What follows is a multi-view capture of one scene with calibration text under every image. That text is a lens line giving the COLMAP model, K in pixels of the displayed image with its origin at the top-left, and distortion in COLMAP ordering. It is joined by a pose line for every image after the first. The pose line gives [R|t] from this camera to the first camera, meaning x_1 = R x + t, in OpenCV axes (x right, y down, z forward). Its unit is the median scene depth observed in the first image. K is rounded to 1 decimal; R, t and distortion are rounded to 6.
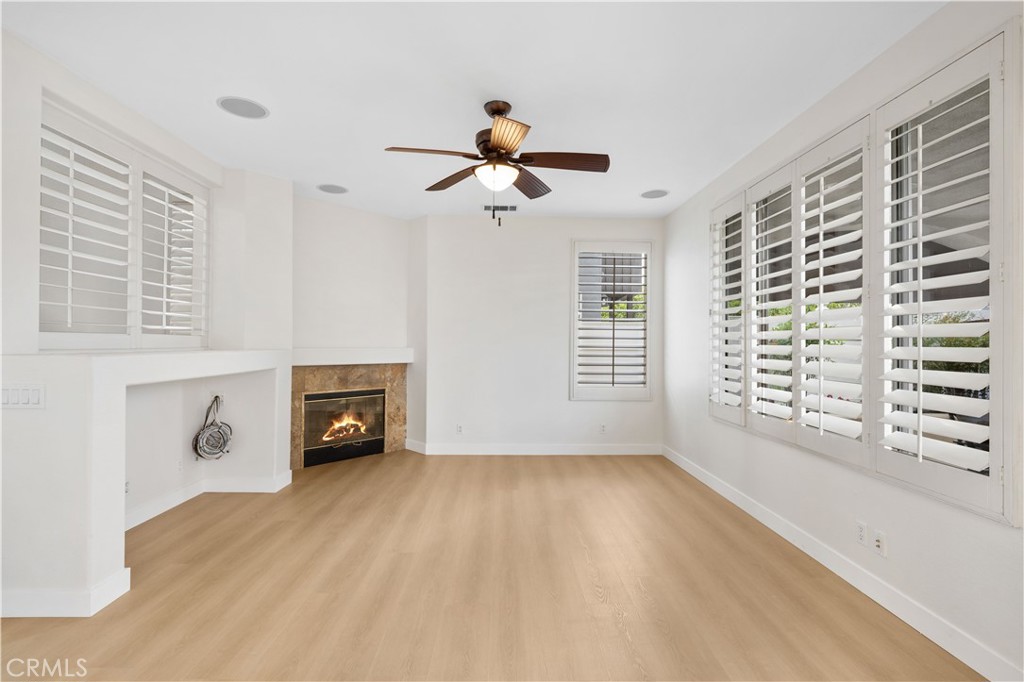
lens RADIAL K [[472.7, 0, 508.9], [0, 472.7, 339.6], [0, 0, 1]] dist [-0.001316, -0.000042]
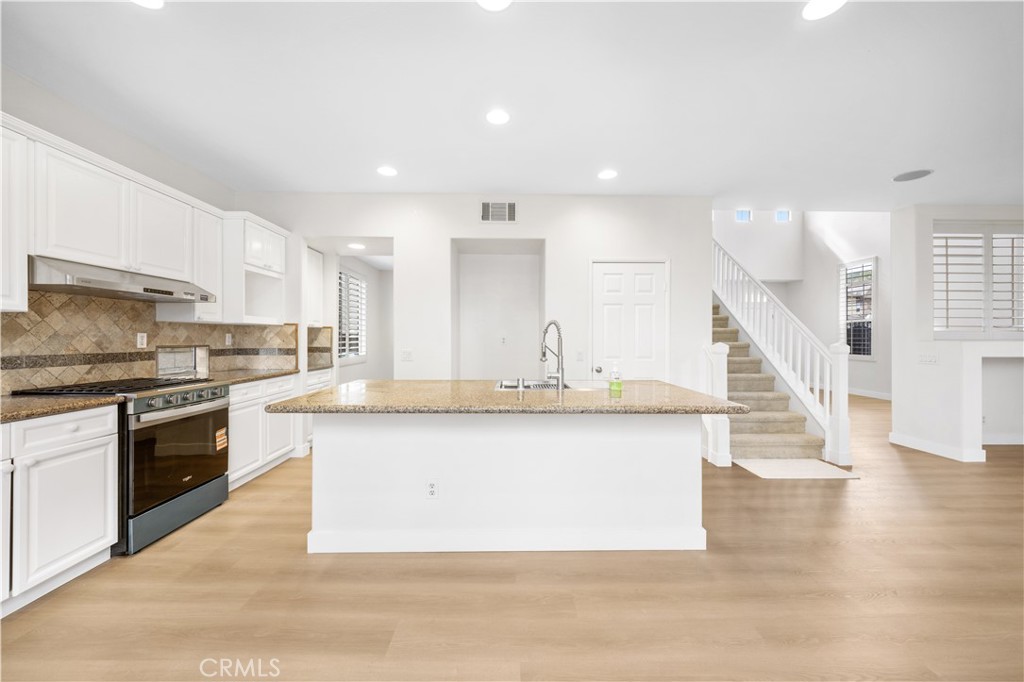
lens RADIAL K [[384.5, 0, 512.0], [0, 384.5, 341.0], [0, 0, 1]] dist [-0.003787, -0.000223]
pose [[-0.003262, -0.001779, -0.999993, 0.366572], [0.007380, 0.999971, -0.001803, 0.007115], [0.999967, -0.007386, -0.003249, -0.443076]]
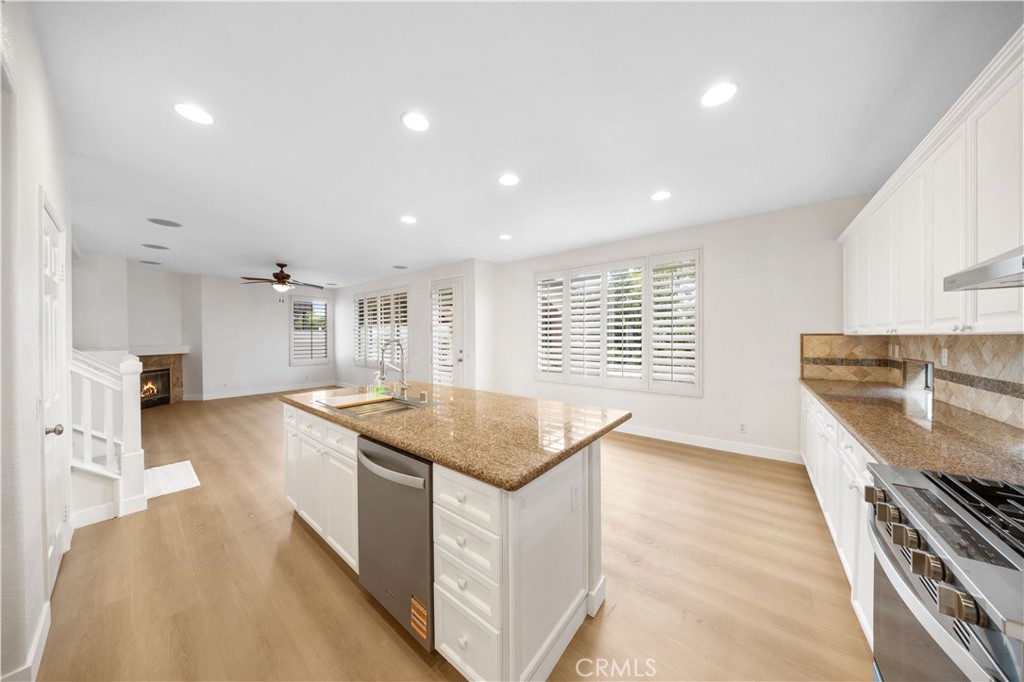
lens RADIAL K [[309.6, 0, 512.0], [0, 309.6, 341.0], [0, 0, 1]] dist [-0.009728, 0.000085]
pose [[0.637040, -0.019311, 0.770589, -0.345514], [0.002095, 0.999726, 0.023320, -0.025563], [-0.770828, -0.013241, 0.636906, -0.792314]]
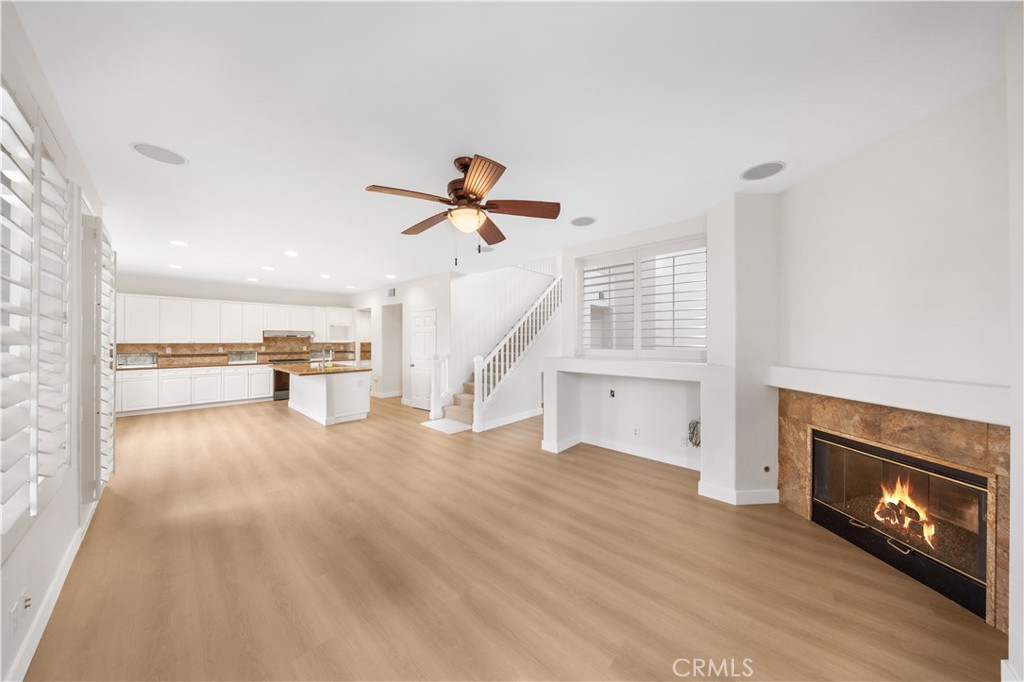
lens RADIAL K [[320.6, 0, 515.0], [0, 320.6, 337.7], [0, 0, 1]] dist [0.001431, -0.006784]
pose [[-0.685166, -0.013592, -0.728260, 0.271058], [-0.000031, 0.999826, -0.018631, -0.022511], [0.728387, -0.012743, -0.685048, 0.927329]]
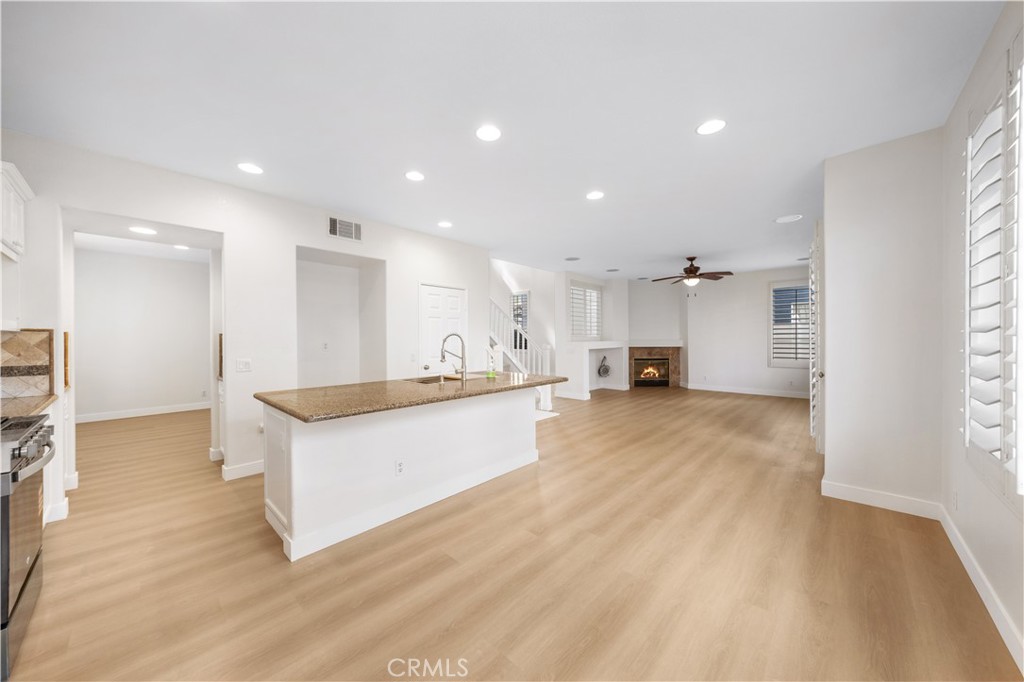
lens RADIAL K [[354.0, 0, 512.0], [0, 354.0, 341.0], [0, 0, 1]] dist [-0.000498, -0.000037]
pose [[0.718040, -0.005996, -0.695976, 0.399323], [0.018087, 0.999786, 0.010047, -0.009205], [0.695766, -0.019802, 0.717995, -0.777949]]
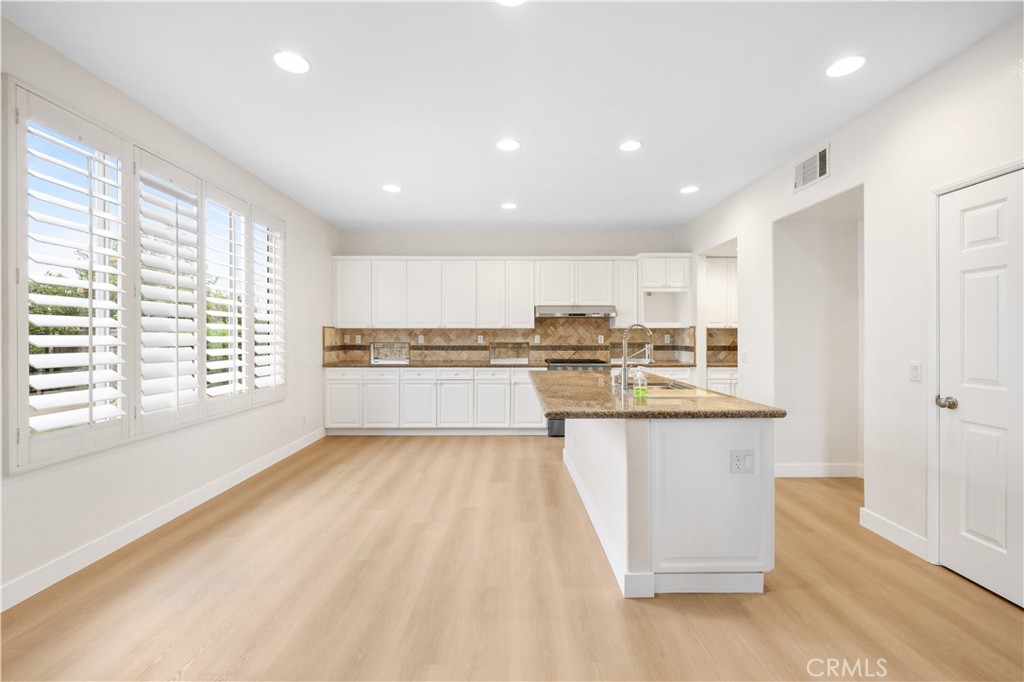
lens RADIAL K [[431.9, 0, 513.7], [0, 431.9, 336.1], [0, 0, 1]] dist [0.000102, -0.000053]
pose [[-0.999908, -0.007425, 0.011373, 0.033921], [-0.007516, 0.999940, -0.007952, 0.003560], [-0.011314, -0.008037, -0.999904, 0.176839]]
